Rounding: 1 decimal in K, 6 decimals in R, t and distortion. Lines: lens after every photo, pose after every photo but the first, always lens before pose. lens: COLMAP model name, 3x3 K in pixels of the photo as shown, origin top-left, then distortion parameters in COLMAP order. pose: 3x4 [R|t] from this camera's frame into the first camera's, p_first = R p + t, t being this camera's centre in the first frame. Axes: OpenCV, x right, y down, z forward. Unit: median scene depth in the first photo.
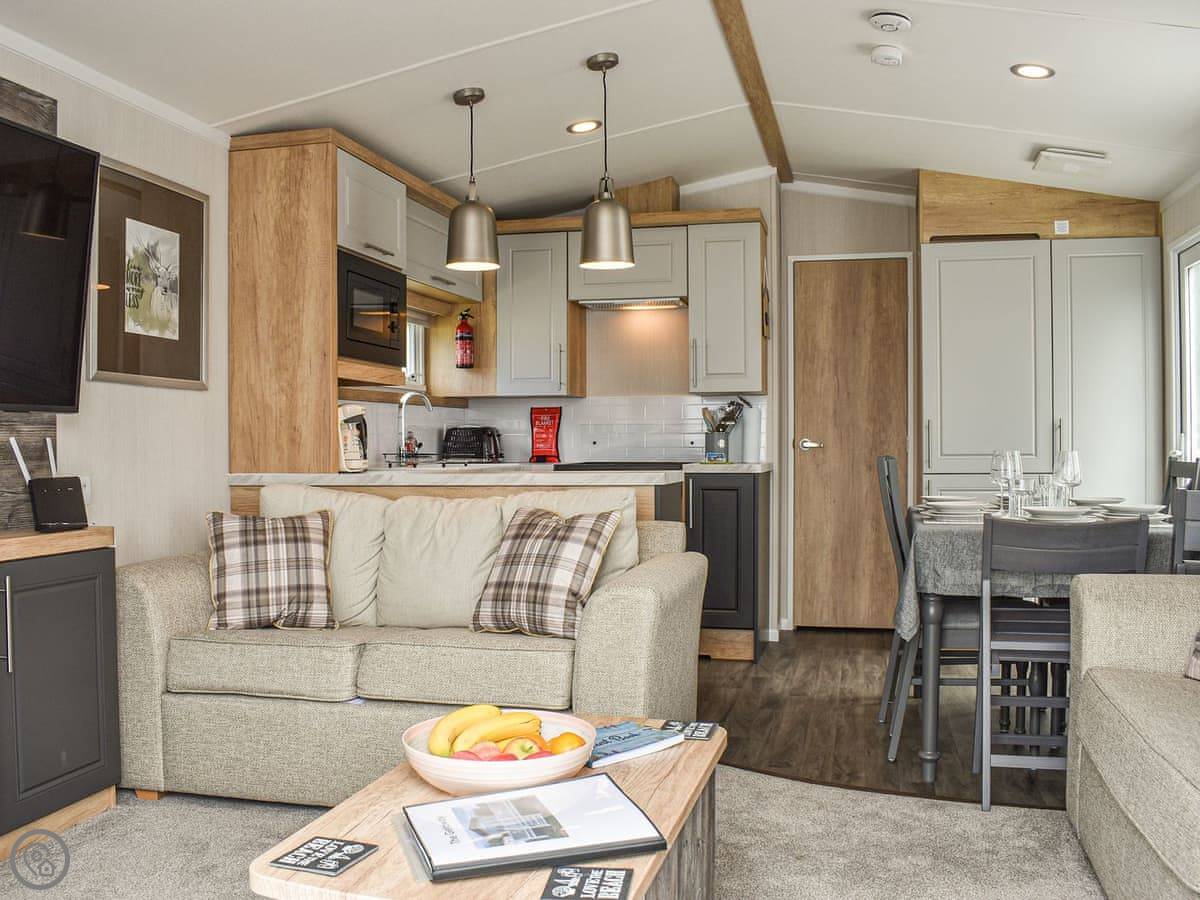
lens RADIAL K [[1113.1, 0, 600.0], [0, 1113.1, 450.0], [0, 0, 1]] dist [-0.091840, 0.005865]
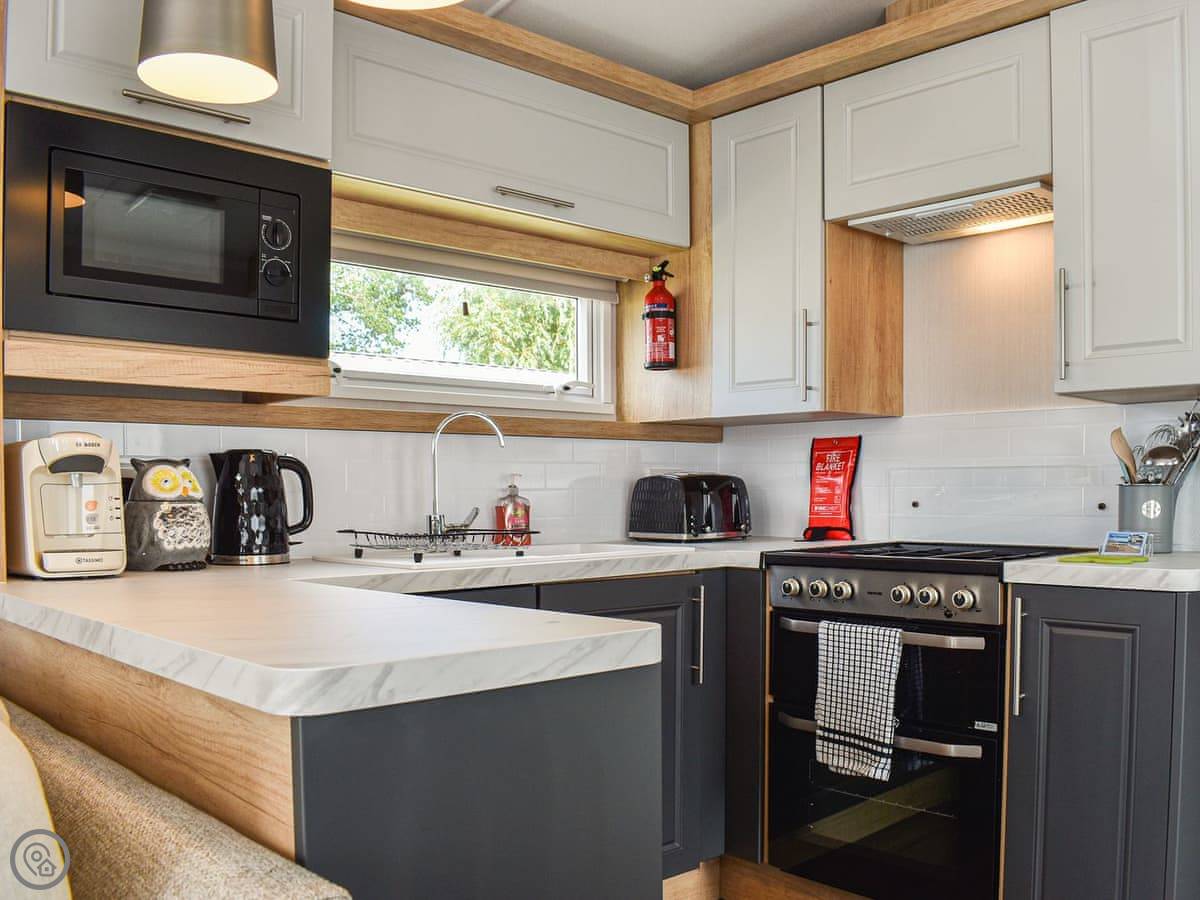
lens RADIAL K [[1128.3, 0, 601.0], [0, 1128.3, 533.7], [0, 0, 1]] dist [-0.055580, -0.000410]
pose [[0.846132, 0.021075, -0.532556, 0.262534], [-0.003564, 0.999419, 0.033887, -0.017419], [0.532961, -0.026774, 0.845716, 0.852345]]
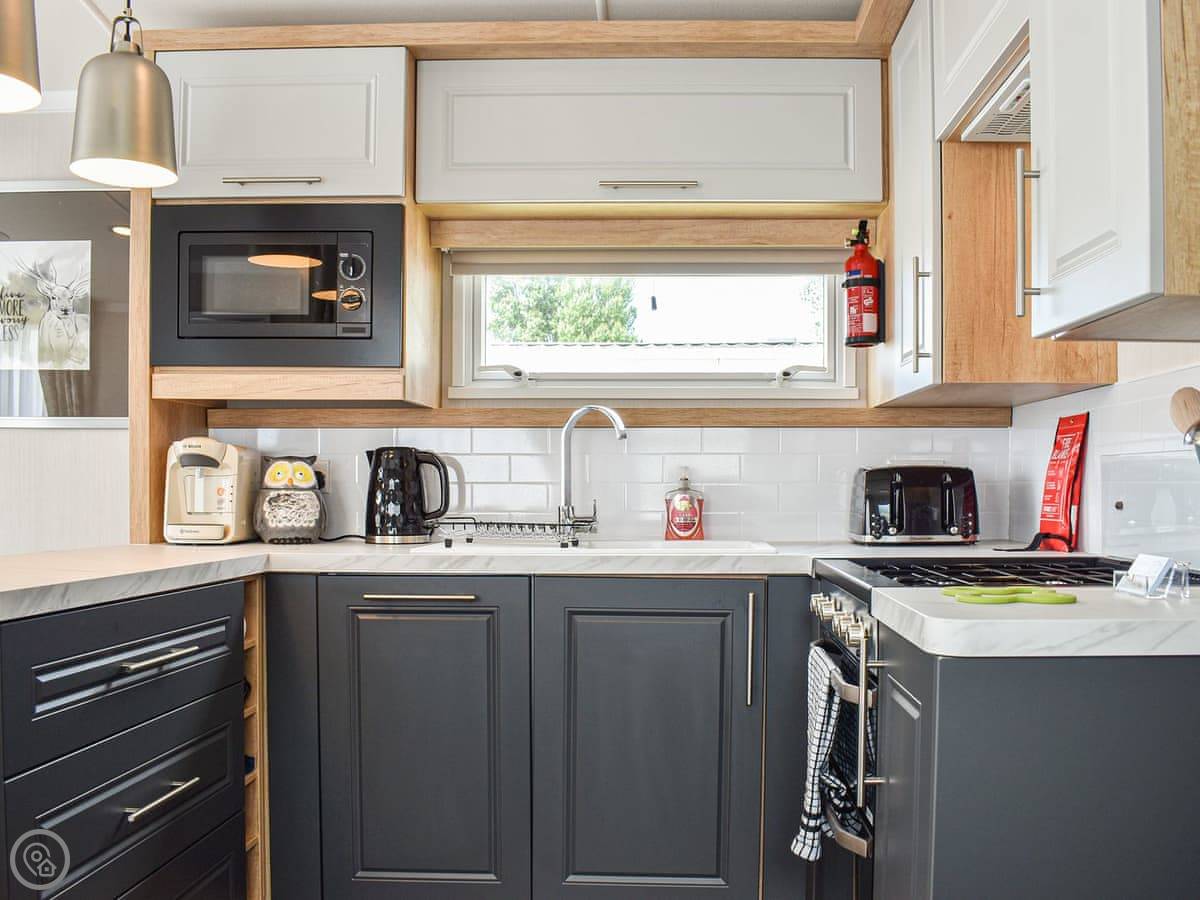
lens RADIAL K [[1072.5, 0, 602.0], [0, 1072.5, 512.3], [0, 0, 1]] dist [-0.057120, 0.003512]
pose [[0.205881, 0.028499, -0.978162, 0.530053], [-0.011460, 0.999578, 0.026710, -0.020087], [0.978510, 0.005711, 0.206121, 1.343791]]
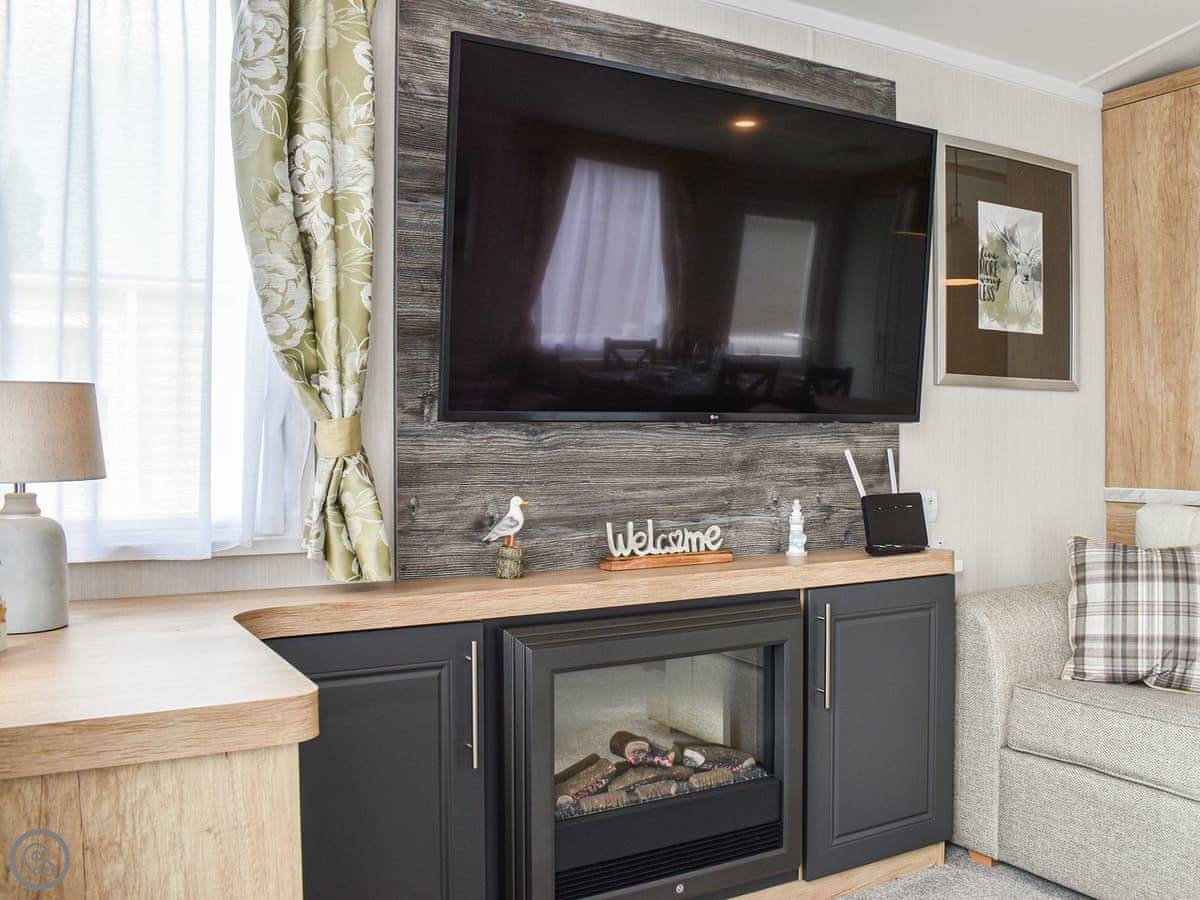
lens RADIAL K [[1113.1, 0, 600.0], [0, 1113.1, 450.0], [0, 0, 1]] dist [-0.091840, 0.005865]
pose [[0.702564, 0.010035, -0.711549, -0.011660], [-0.004894, 0.999945, 0.009271, -0.016091], [0.711603, -0.003031, 0.702575, 0.150780]]
